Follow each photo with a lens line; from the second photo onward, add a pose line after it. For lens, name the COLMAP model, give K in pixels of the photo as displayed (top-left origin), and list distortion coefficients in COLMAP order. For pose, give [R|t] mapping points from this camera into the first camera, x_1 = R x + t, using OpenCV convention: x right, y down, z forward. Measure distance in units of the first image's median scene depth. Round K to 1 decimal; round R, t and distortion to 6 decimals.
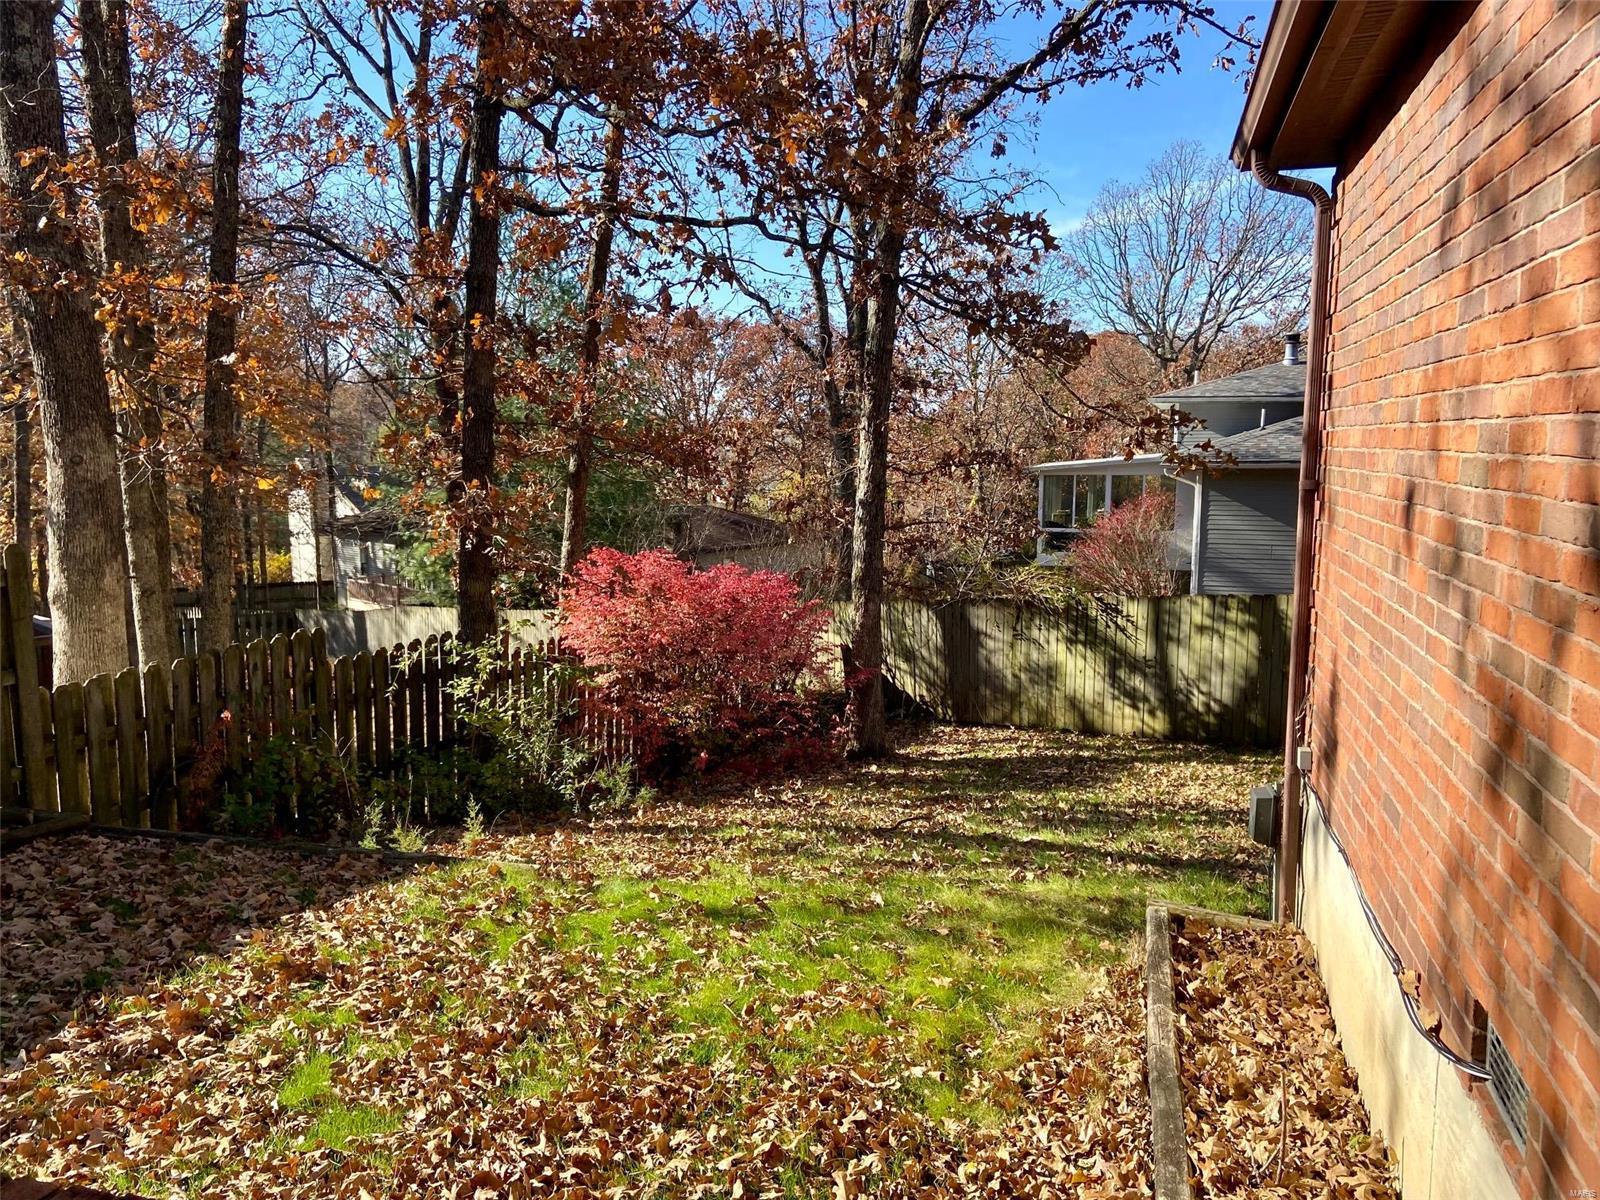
lens RADIAL K [[1235.8, 0, 800.0], [0, 1235.8, 600.0], [0, 0, 1]] dist [0.148162, -0.184160]
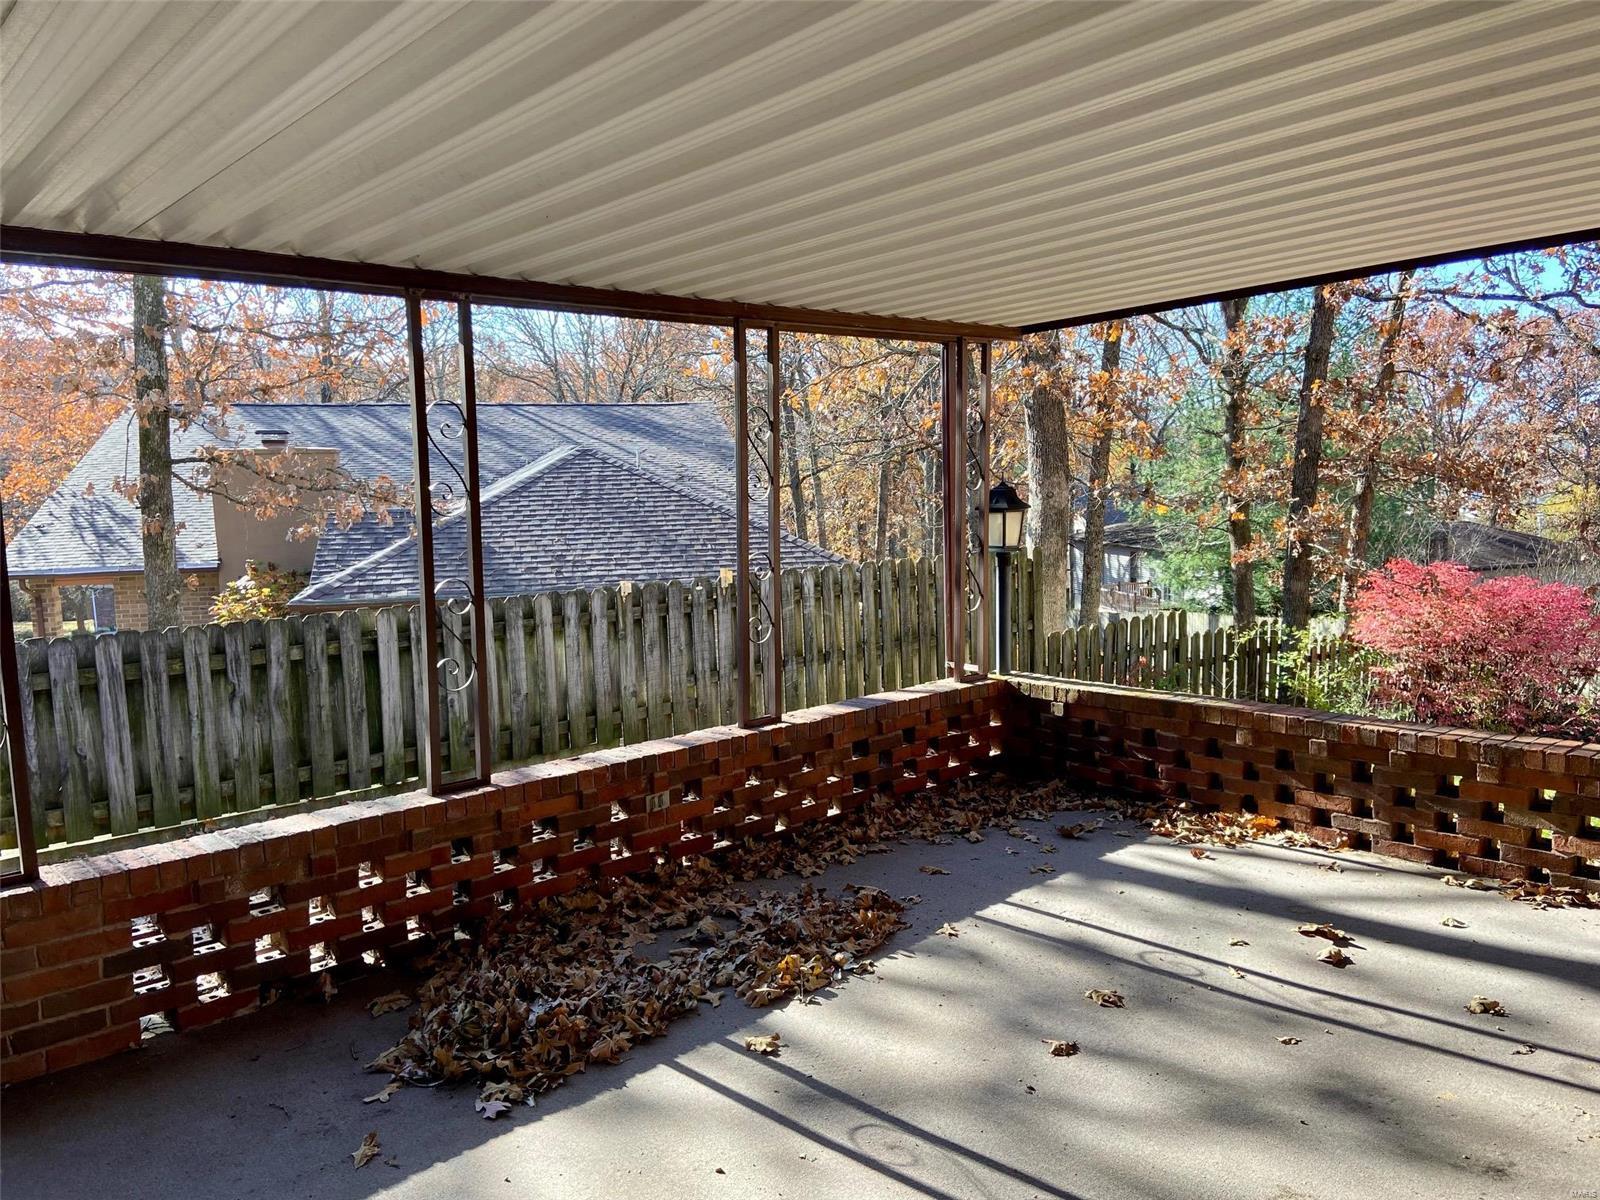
lens RADIAL K [[1235.8, 0, 800.0], [0, 1235.8, 600.0], [0, 0, 1]] dist [0.148162, -0.184160]
pose [[0.854187, 0.043331, -0.518158, -0.017519], [-0.049095, 0.998791, 0.002590, 0.022933], [0.517643, 0.023226, 0.855281, -0.342981]]
